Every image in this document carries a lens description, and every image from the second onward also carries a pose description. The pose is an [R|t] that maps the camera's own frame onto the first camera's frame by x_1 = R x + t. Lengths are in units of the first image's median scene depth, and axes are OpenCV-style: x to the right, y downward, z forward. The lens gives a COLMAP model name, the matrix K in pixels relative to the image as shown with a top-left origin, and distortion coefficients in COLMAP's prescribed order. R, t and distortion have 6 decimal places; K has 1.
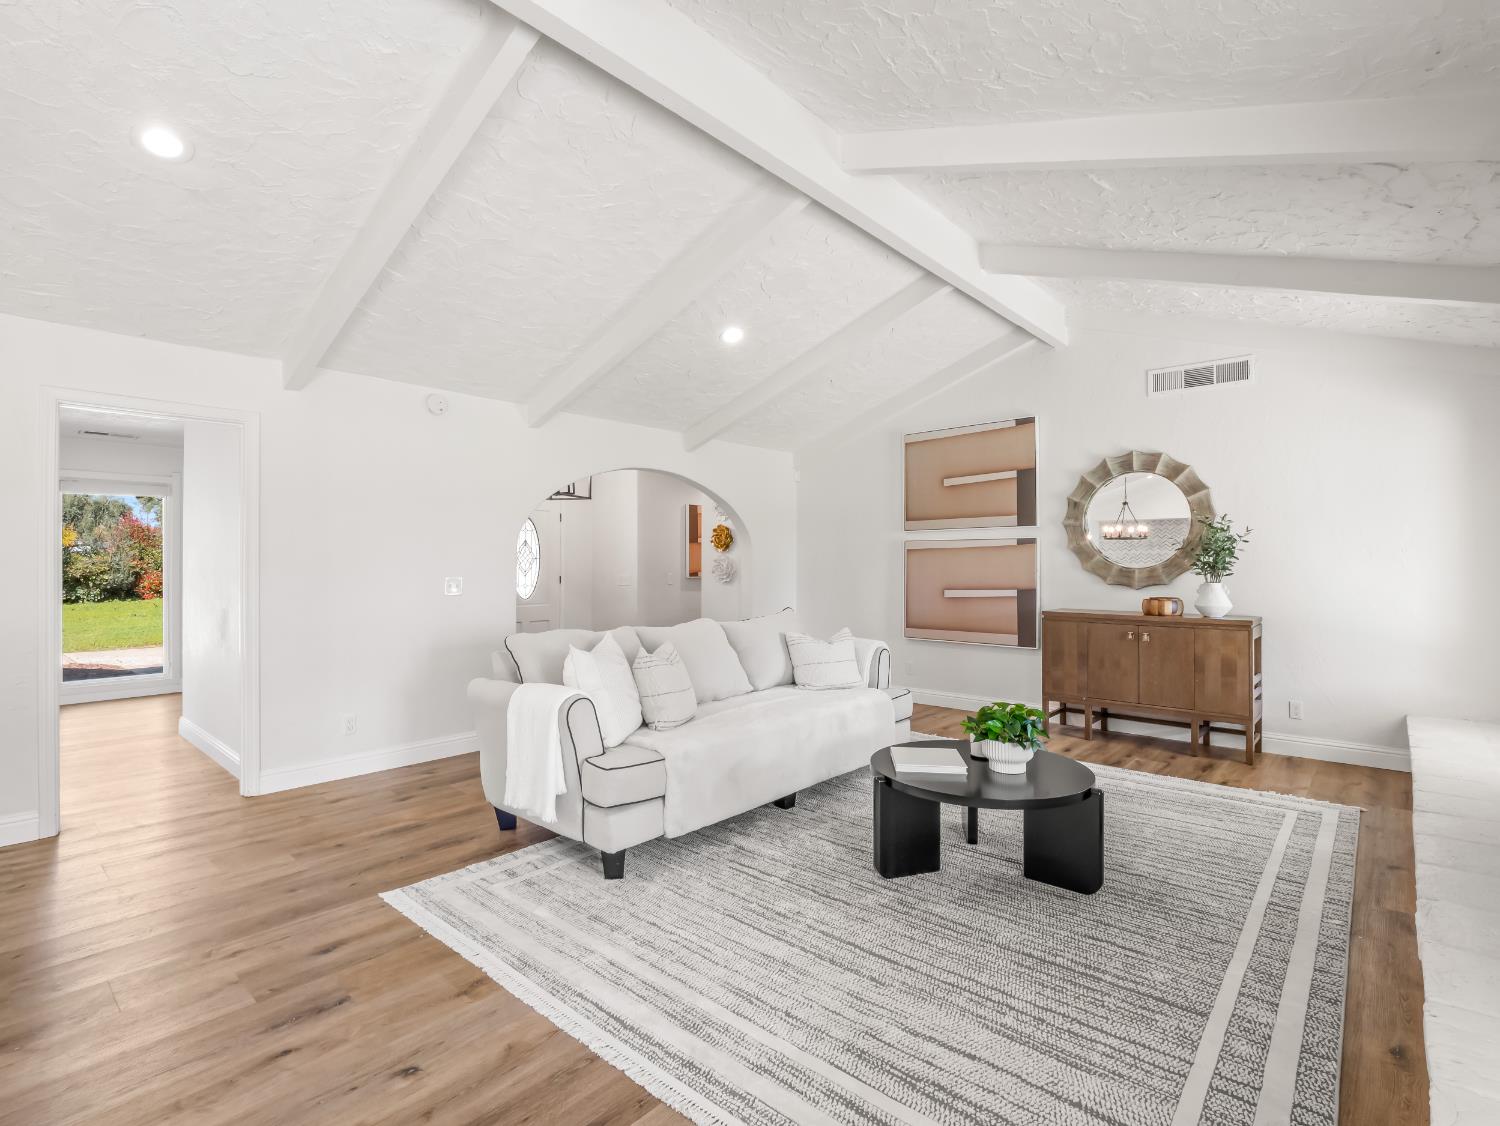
lens RADIAL K [[724.8, 0, 750.0], [0, 724.8, 563.0], [0, 0, 1]] dist [-0.001011, -0.011217]
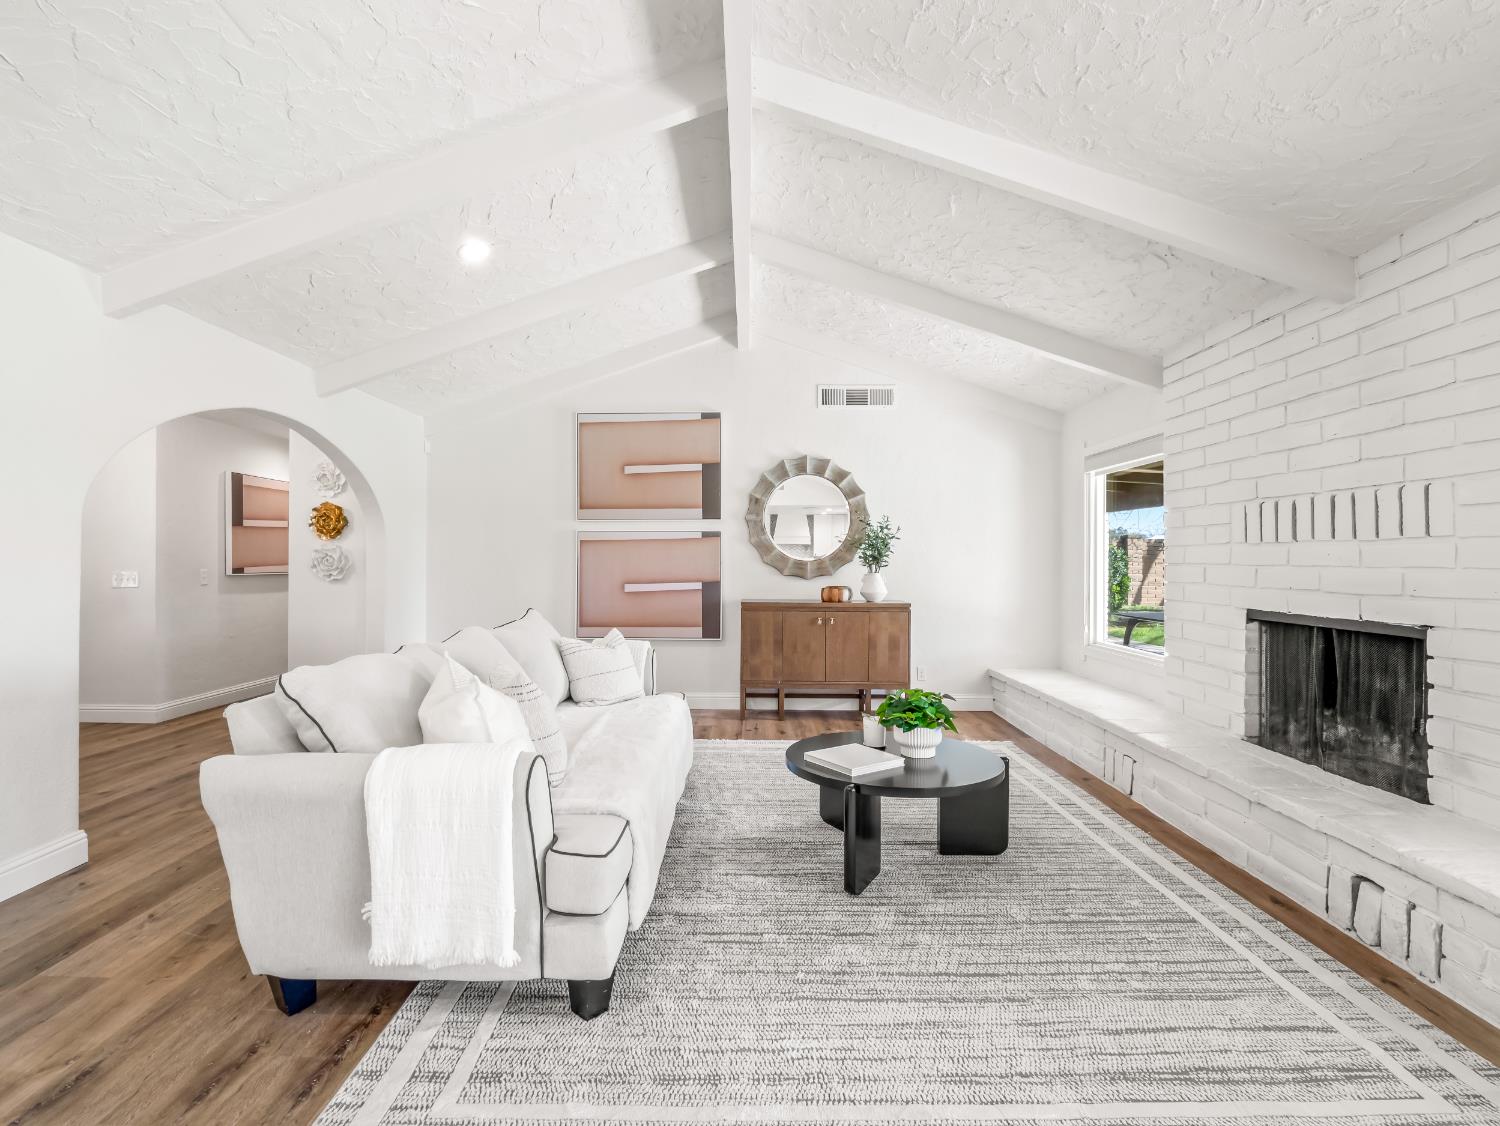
lens RADIAL K [[735.8, 0, 741.2], [0, 735.8, 562.4], [0, 0, 1]] dist [-0.002310, -0.011019]
pose [[0.754397, 0.000639, 0.656418, -0.296995], [-0.003100, 0.999992, 0.002589, 0.007351], [-0.656411, -0.003988, 0.754393, 0.221717]]
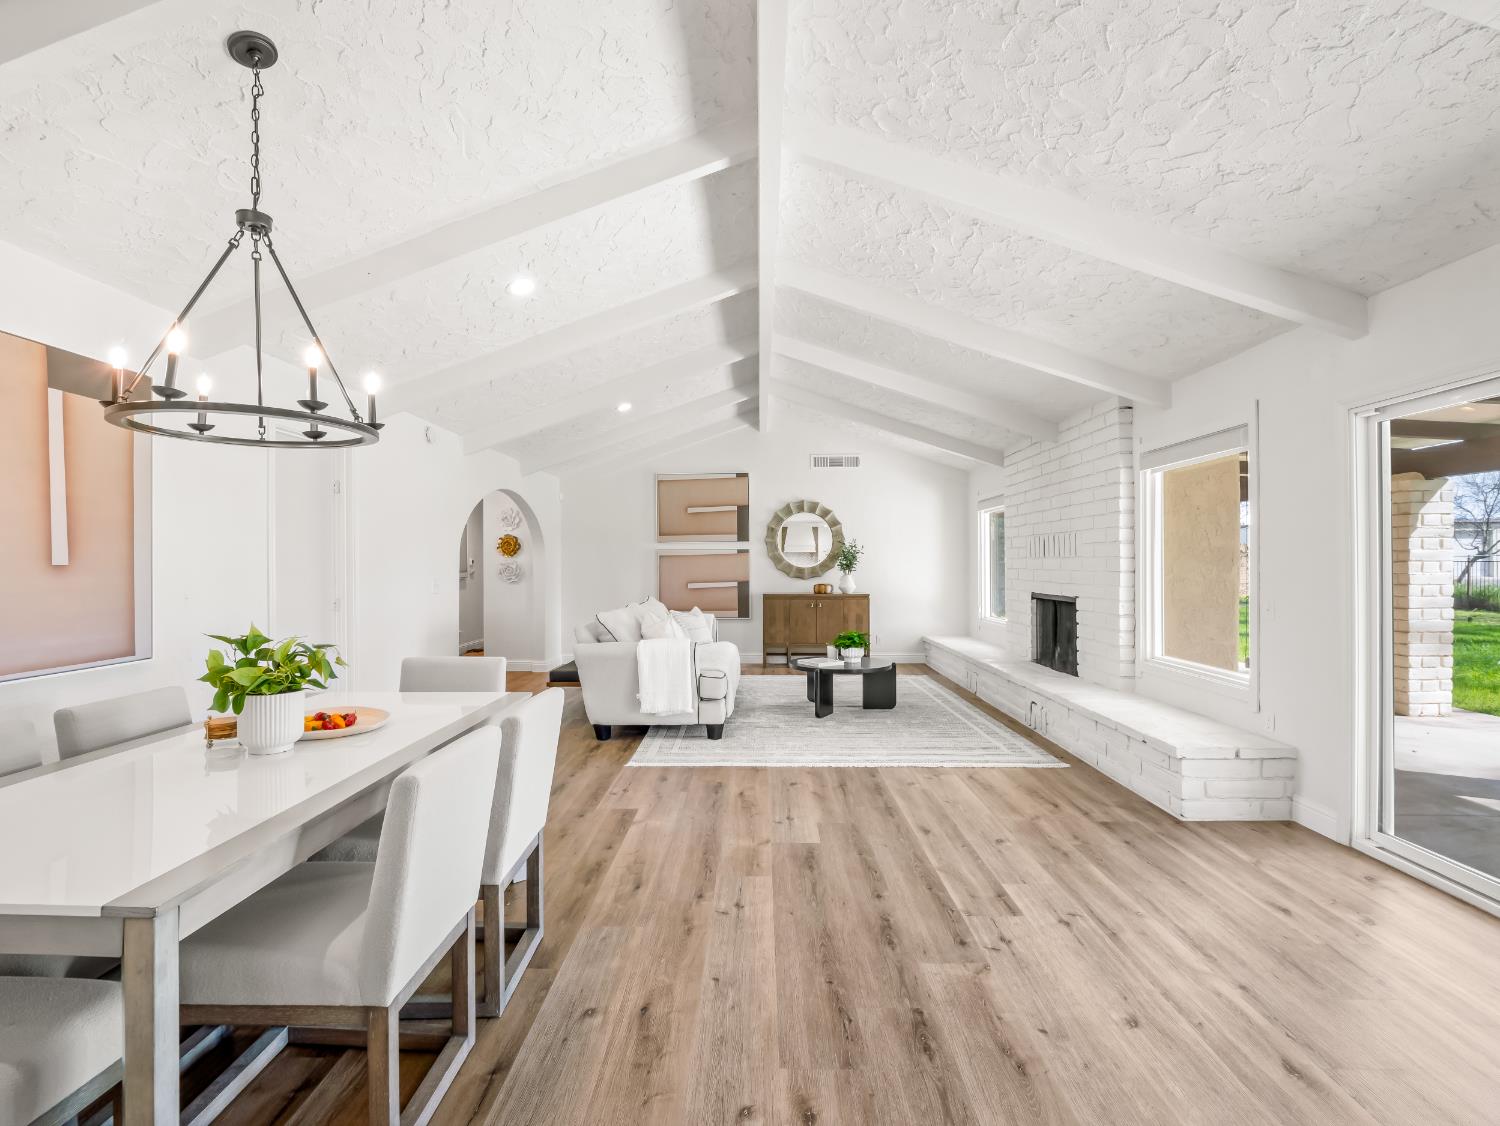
lens RADIAL K [[724.8, 0, 750.0], [0, 724.8, 563.0], [0, 0, 1]] dist [-0.001011, -0.011217]
pose [[0.757331, -0.002245, 0.653027, -0.725745], [0.004578, 0.999988, -0.001870, -0.001100], [-0.653015, 0.004406, 0.757332, -0.235781]]
